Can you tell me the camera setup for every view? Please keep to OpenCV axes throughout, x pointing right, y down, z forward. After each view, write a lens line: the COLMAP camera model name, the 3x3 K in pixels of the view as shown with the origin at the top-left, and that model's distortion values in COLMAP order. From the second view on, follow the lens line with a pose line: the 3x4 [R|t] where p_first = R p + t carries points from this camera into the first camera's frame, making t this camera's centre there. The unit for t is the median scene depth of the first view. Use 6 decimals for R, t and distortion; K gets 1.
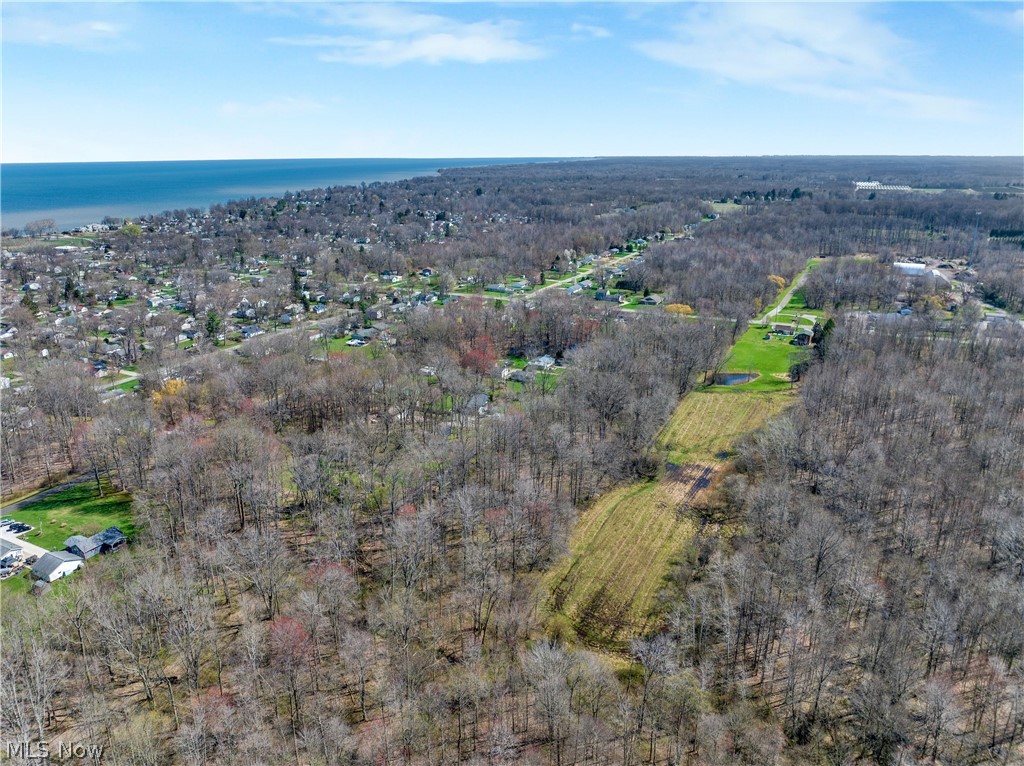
lens RADIAL K [[729.5, 0, 506.6], [0, 729.5, 384.7], [0, 0, 1]] dist [-0.049266, 0.012466]
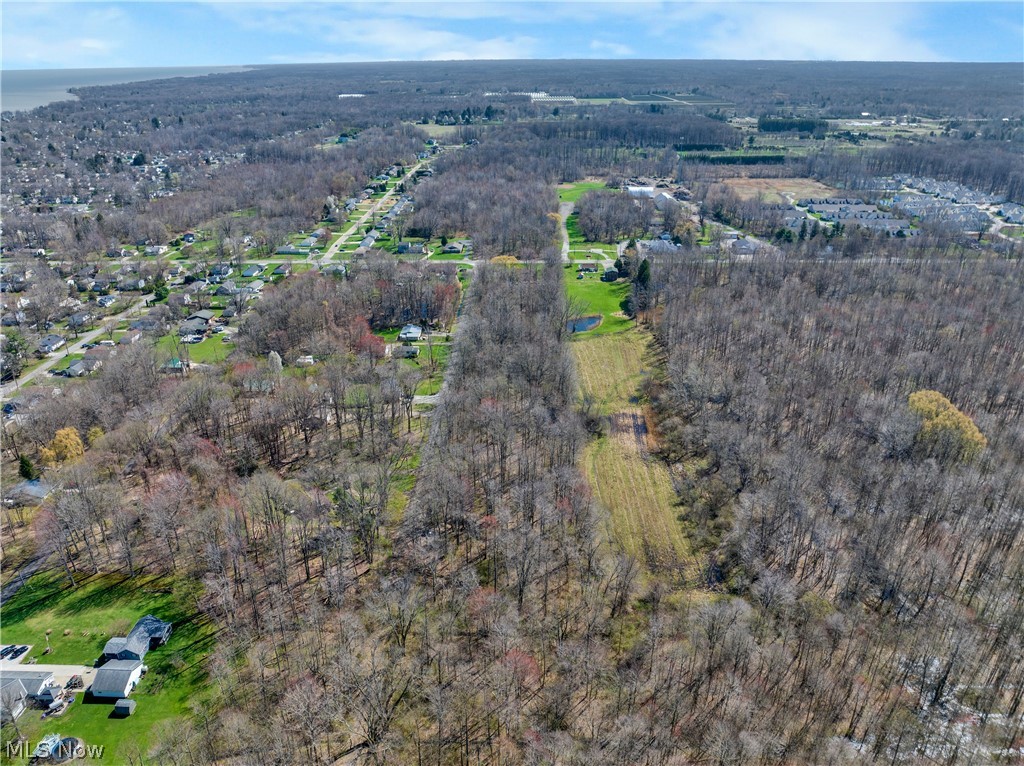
lens RADIAL K [[729.5, 0, 514.1], [0, 729.5, 384.8], [0, 0, 1]] dist [-0.049266, 0.012466]
pose [[0.896140, -0.181866, 0.404793, -0.182125], [0.132979, 0.980301, 0.146038, -0.065160], [-0.423378, -0.077042, 0.902671, 0.004394]]
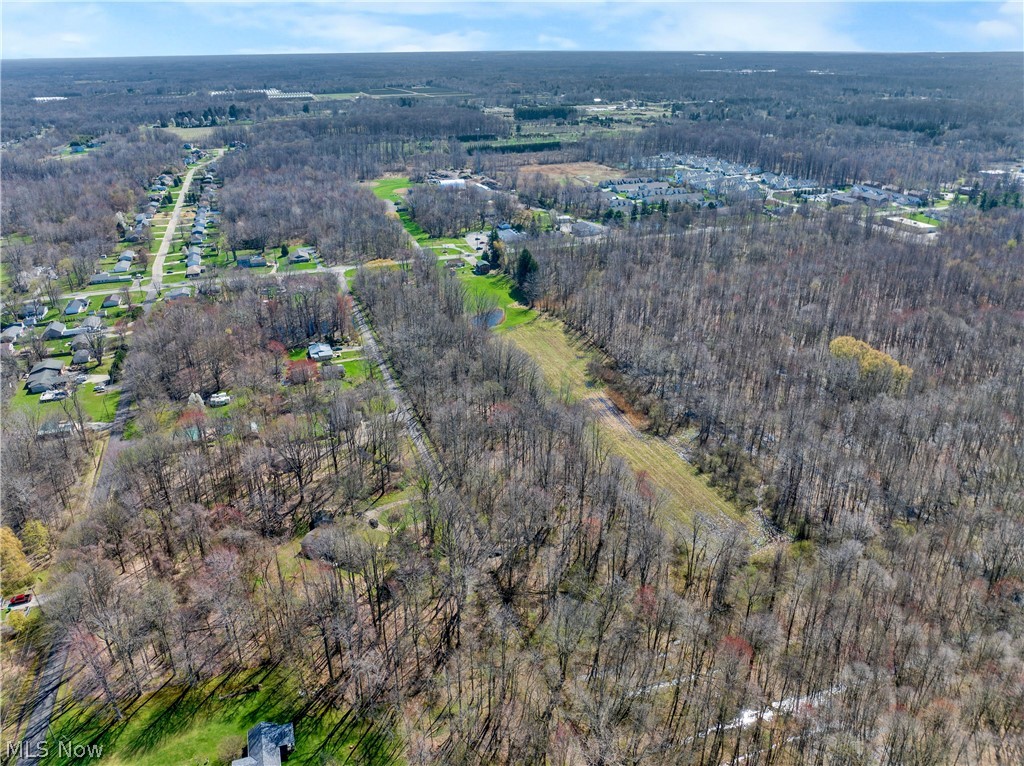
lens RADIAL K [[729.5, 0, 515.4], [0, 729.5, 378.2], [0, 0, 1]] dist [-0.049266, 0.012466]
pose [[0.671608, -0.303480, 0.675901, -0.312561], [0.221894, 0.952777, 0.207312, -0.099753], [-0.706898, 0.010746, 0.707233, 0.112984]]
